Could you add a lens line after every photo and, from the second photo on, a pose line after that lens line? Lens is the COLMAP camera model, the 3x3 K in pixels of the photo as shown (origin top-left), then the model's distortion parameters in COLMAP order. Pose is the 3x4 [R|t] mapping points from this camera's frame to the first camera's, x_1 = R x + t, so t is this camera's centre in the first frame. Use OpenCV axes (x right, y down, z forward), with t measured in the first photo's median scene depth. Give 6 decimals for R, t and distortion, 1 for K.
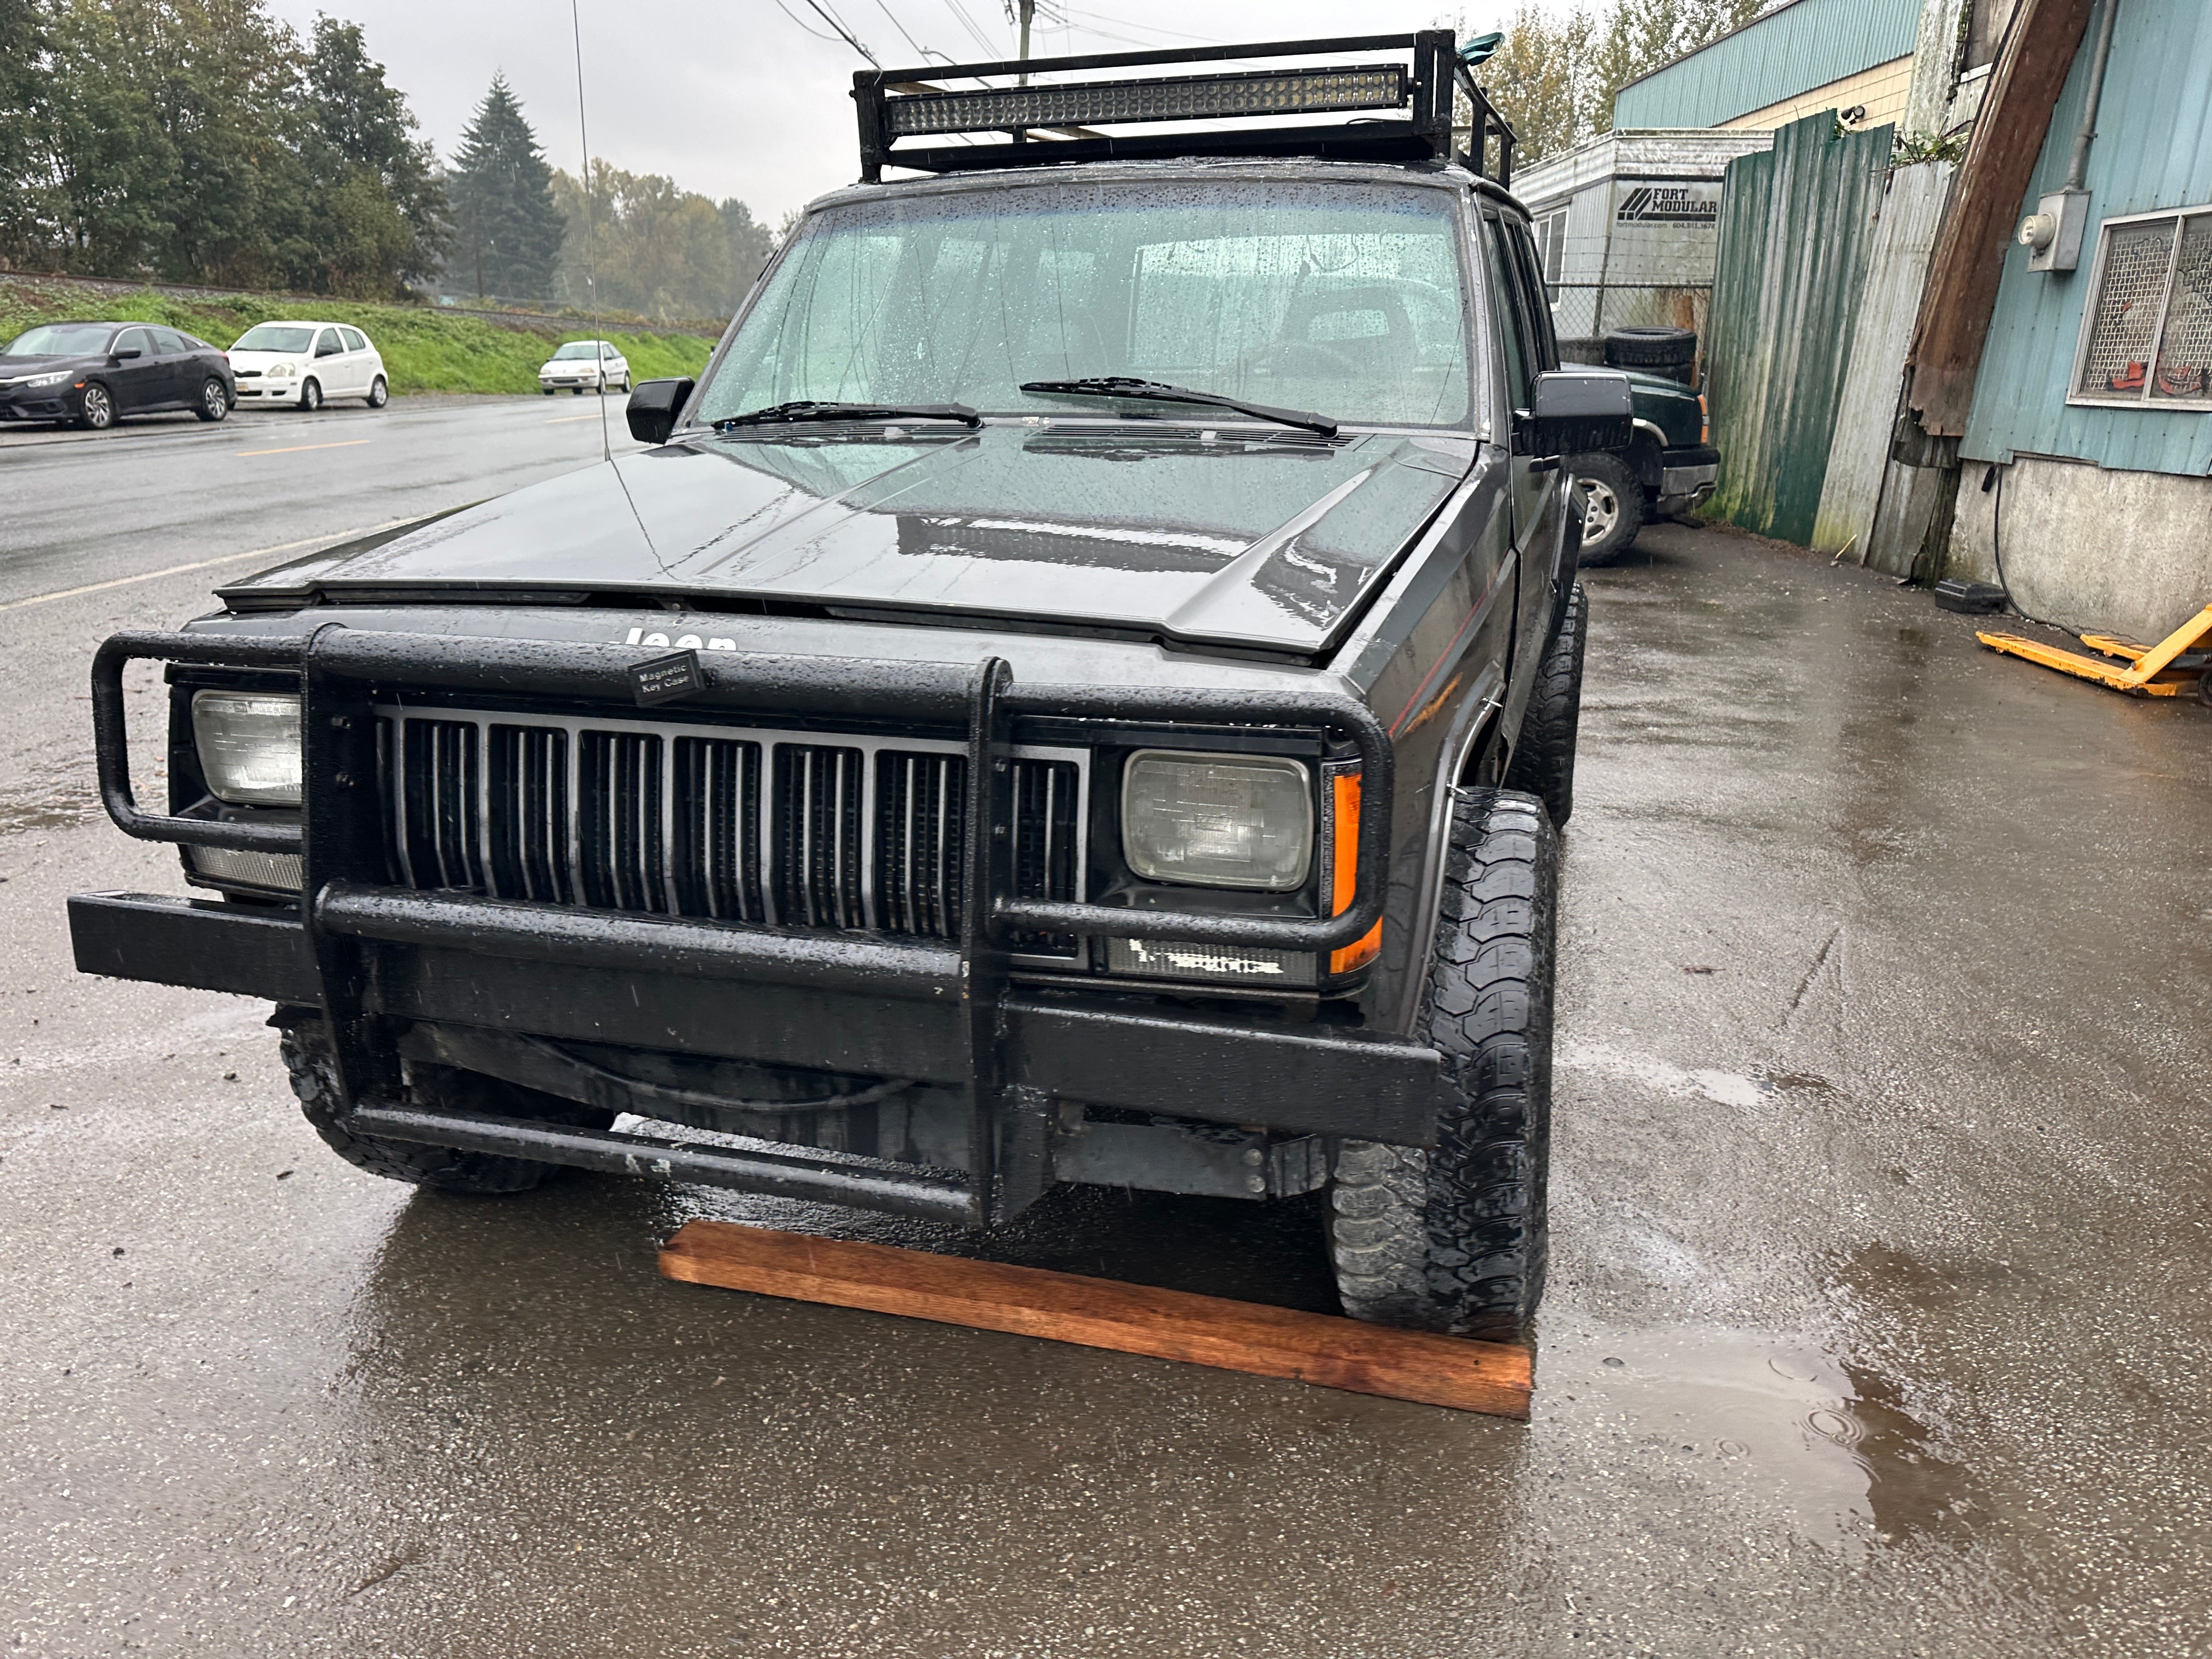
lens RADIAL K [[1561.1, 0, 1116.8], [0, 1561.1, 831.6], [0, 0, 1]] dist [0.035570, -0.039869]
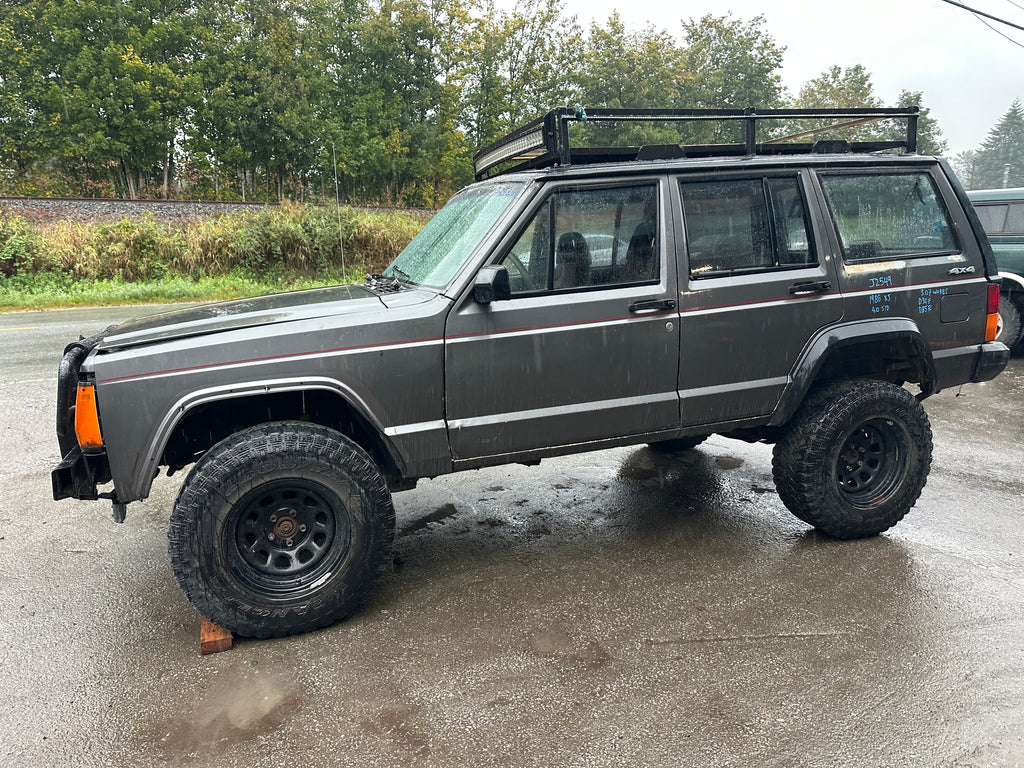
lens RADIAL K [[722.7, 0, 513.7], [0, 722.7, 387.2], [0, 0, 1]] dist [0.035570, -0.039869]
pose [[0.588873, 0.138202, -0.796322, 1.348951], [-0.213552, 0.976863, 0.011615, -0.175472], [0.779502, 0.163216, 0.604761, 0.544795]]
